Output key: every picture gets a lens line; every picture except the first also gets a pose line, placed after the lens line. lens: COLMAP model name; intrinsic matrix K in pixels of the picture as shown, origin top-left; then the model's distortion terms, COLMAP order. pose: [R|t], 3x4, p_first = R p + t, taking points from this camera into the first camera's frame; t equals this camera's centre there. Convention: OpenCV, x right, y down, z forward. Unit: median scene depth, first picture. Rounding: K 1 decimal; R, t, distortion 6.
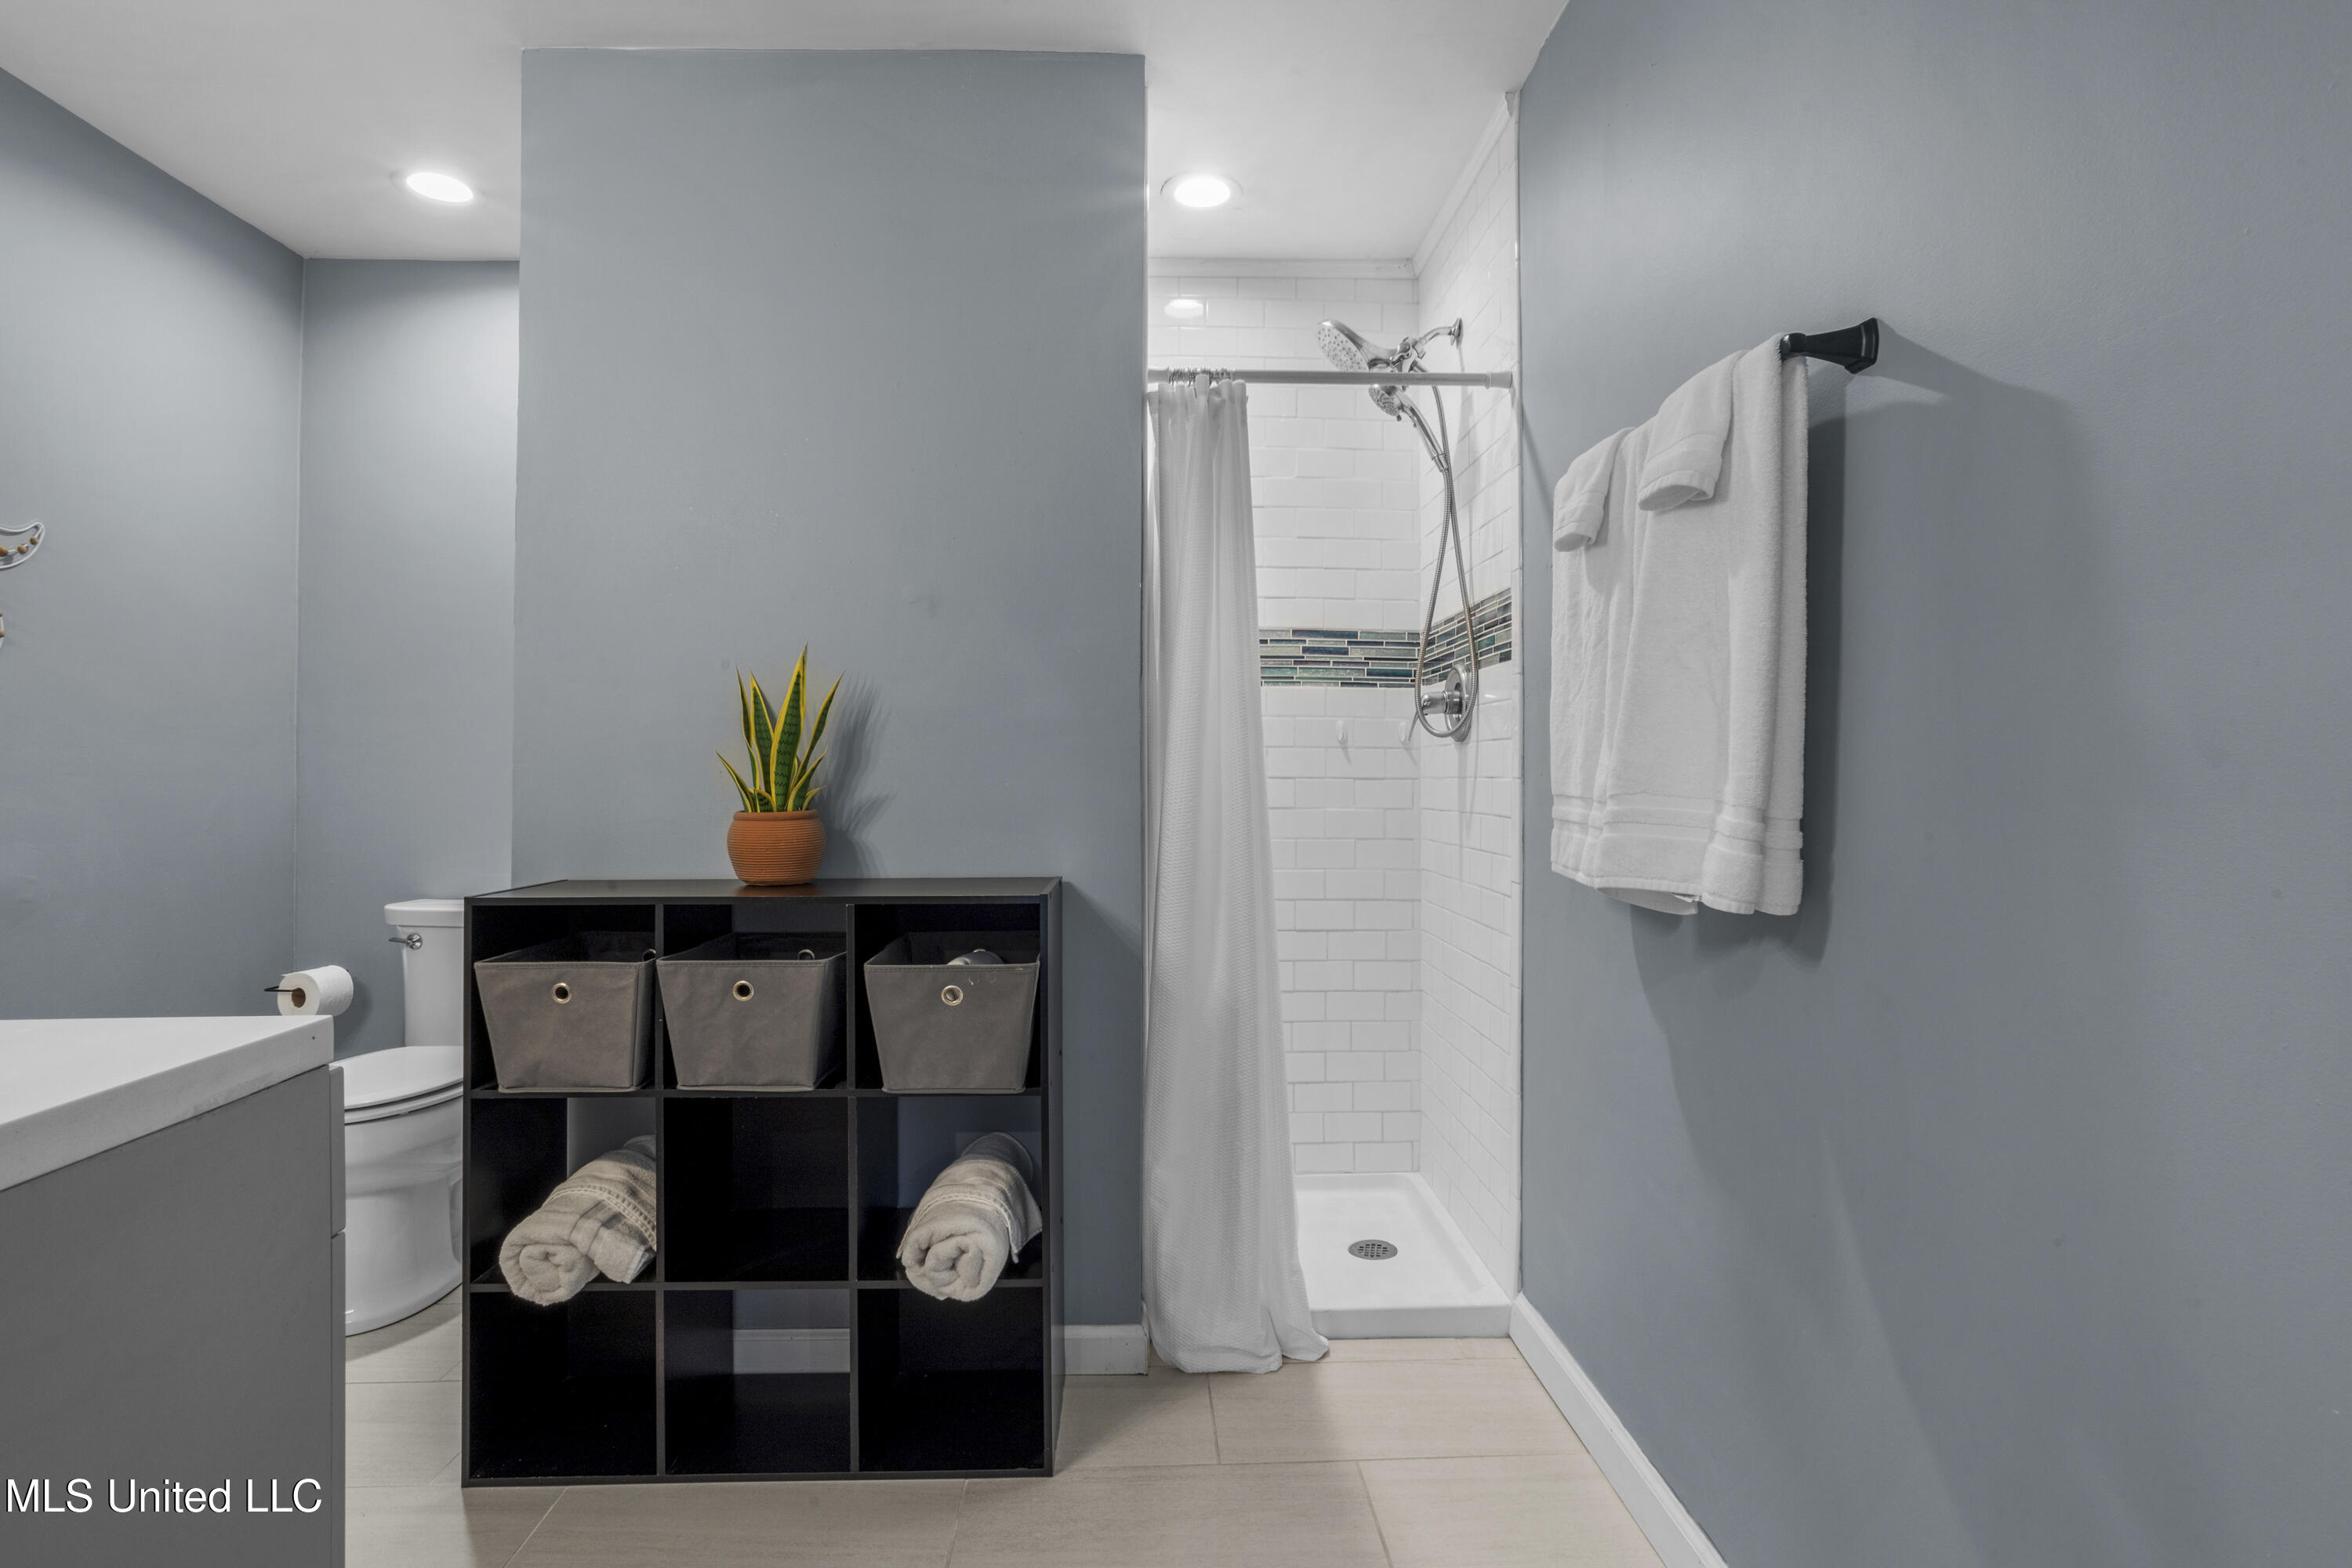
lens RADIAL K [[1152.4, 0, 1174.4], [0, 1152.4, 778.9], [0, 0, 1]] dist [-0.035332, 0.021159]
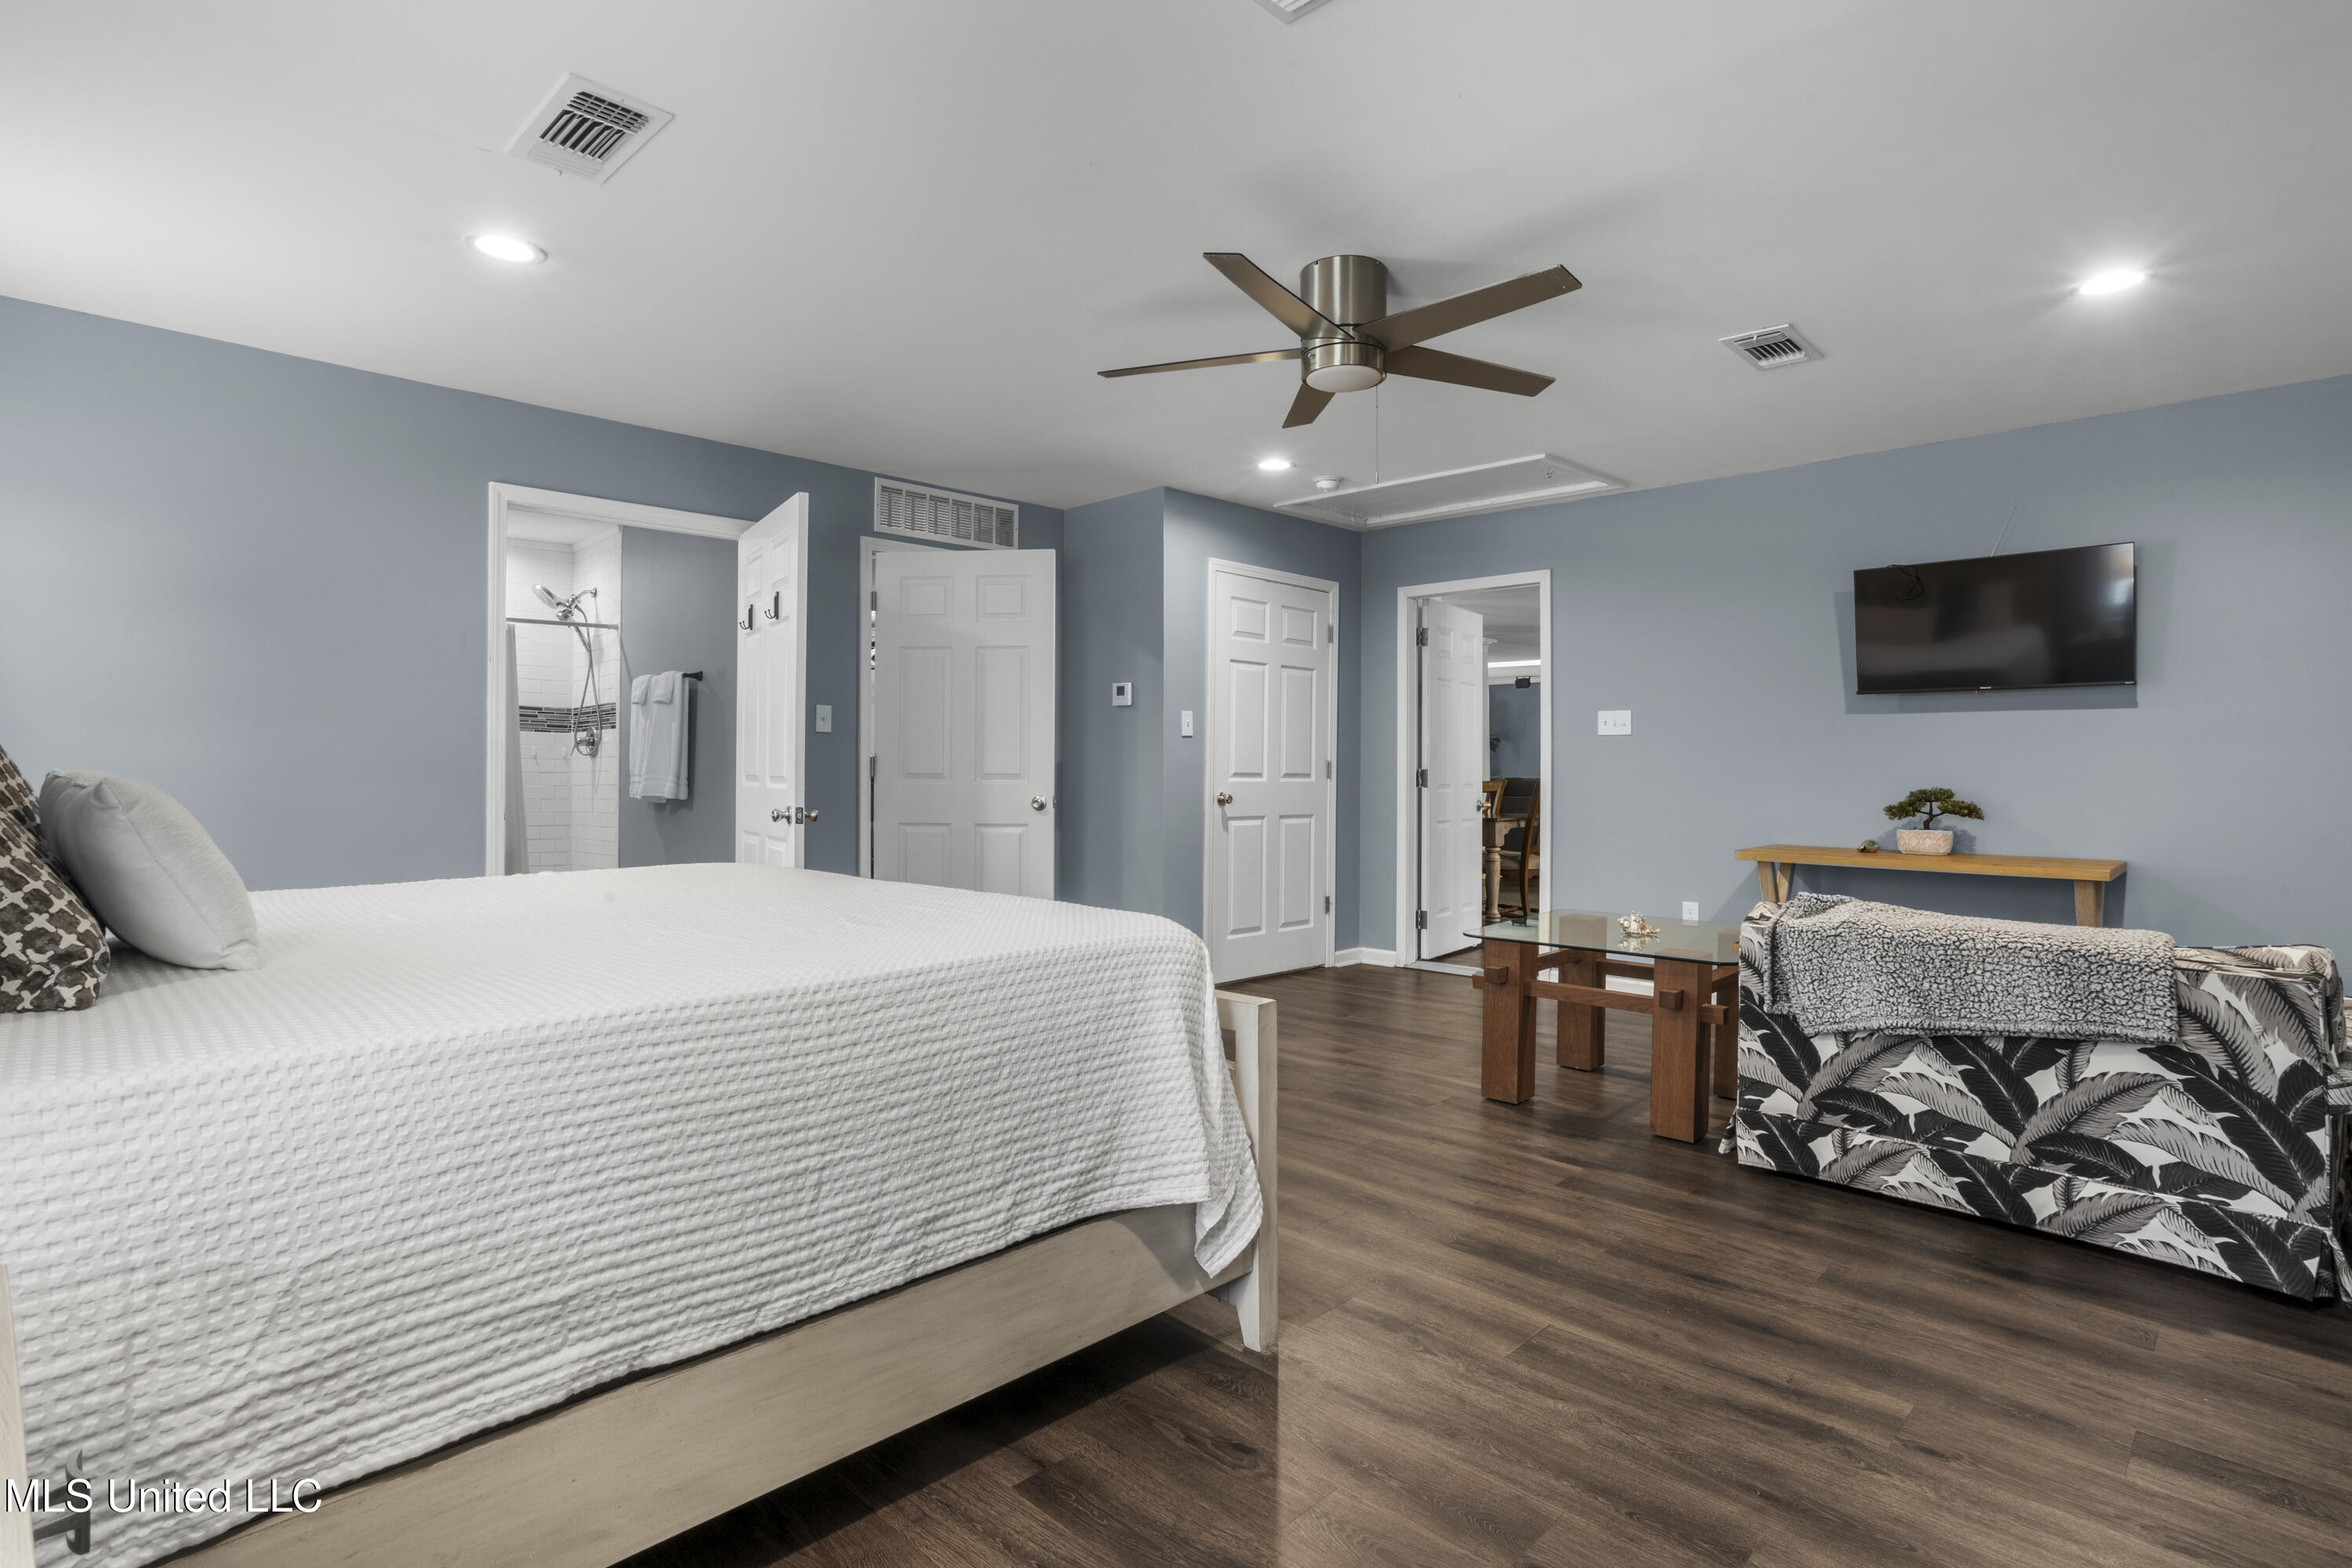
lens RADIAL K [[1152.4, 0, 1176.5], [0, 1152.4, 789.3], [0, 0, 1]] dist [-0.035332, 0.021159]
pose [[0.726685, 0.011777, 0.686869, -0.600410], [-0.007928, 0.999930, -0.008758, 0.055032], [-0.686925, 0.000919, 0.726728, -1.880276]]
